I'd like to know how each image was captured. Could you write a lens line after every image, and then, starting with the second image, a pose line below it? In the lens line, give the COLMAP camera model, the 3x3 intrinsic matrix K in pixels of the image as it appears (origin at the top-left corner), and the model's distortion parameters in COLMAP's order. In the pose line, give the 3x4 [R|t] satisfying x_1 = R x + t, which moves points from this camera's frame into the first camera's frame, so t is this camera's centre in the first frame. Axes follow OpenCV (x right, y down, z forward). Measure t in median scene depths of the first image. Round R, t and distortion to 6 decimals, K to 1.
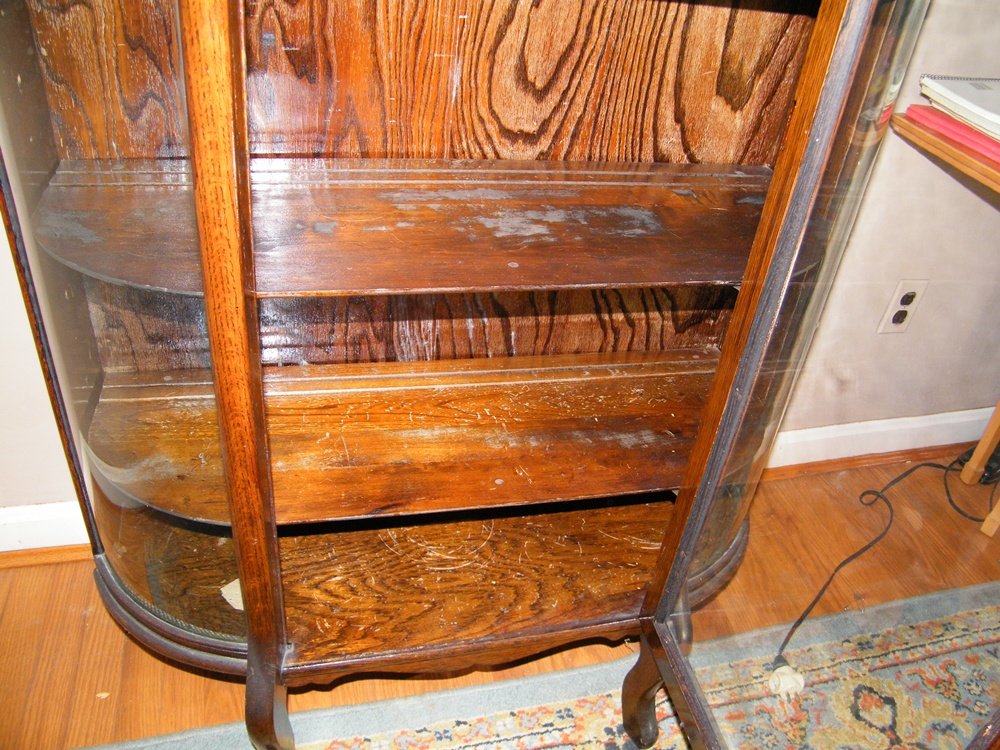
lens RADIAL K [[838.9, 0, 521.4], [0, 838.9, 343.1], [0, 0, 1]] dist [-0.192396, 0.156119]
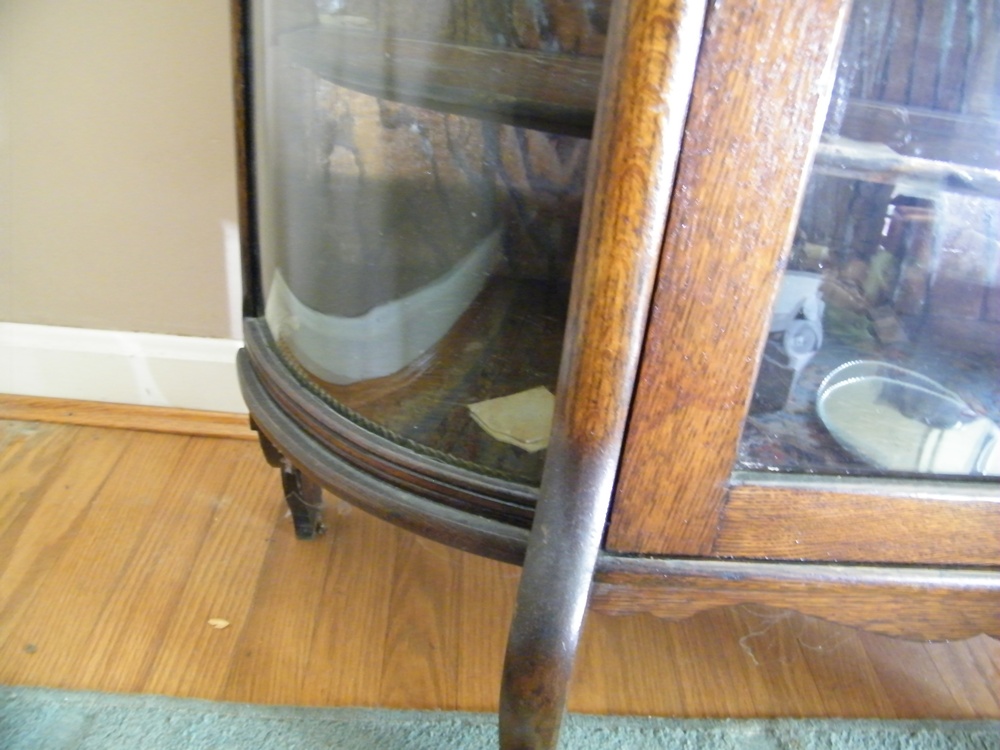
lens RADIAL K [[838.9, 0, 530.1], [0, 838.9, 346.8], [0, 0, 1]] dist [-0.192396, 0.156119]
pose [[0.973914, 0.099866, -0.203758, -0.229259], [-0.124568, 0.985845, -0.112220, 0.314144], [0.189667, 0.134674, 0.972568, 0.490811]]
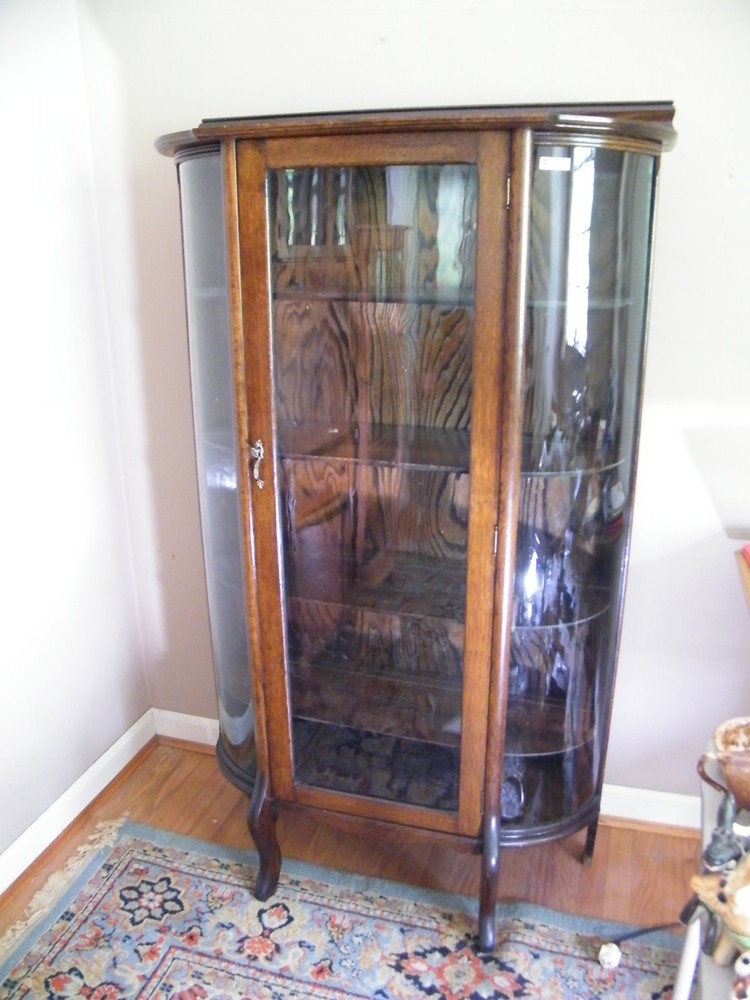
lens RADIAL K [[838.9, 0, 390.8], [0, 838.9, 518.9], [0, 0, 1]] dist [-0.192396, 0.156119]
pose [[0.839594, 0.058695, -0.540034, 0.857455], [-0.213955, 0.949517, -0.229436, 0.143622], [0.499305, 0.308176, 0.809767, -0.575169]]
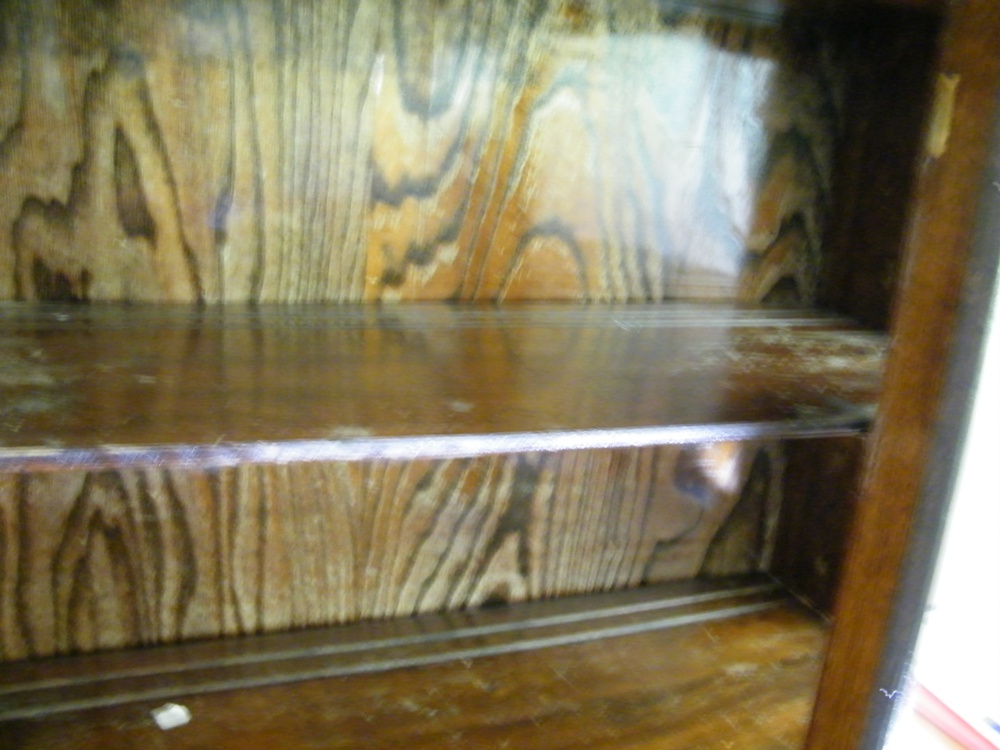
lens RADIAL K [[838.9, 0, 523.0], [0, 838.9, 340.4], [0, 0, 1]] dist [-0.192396, 0.156119]
pose [[0.995221, -0.061883, 0.075537, 0.054557], [0.083181, 0.942449, -0.323837, -0.441976], [-0.051150, 0.328573, 0.943093, 0.046161]]
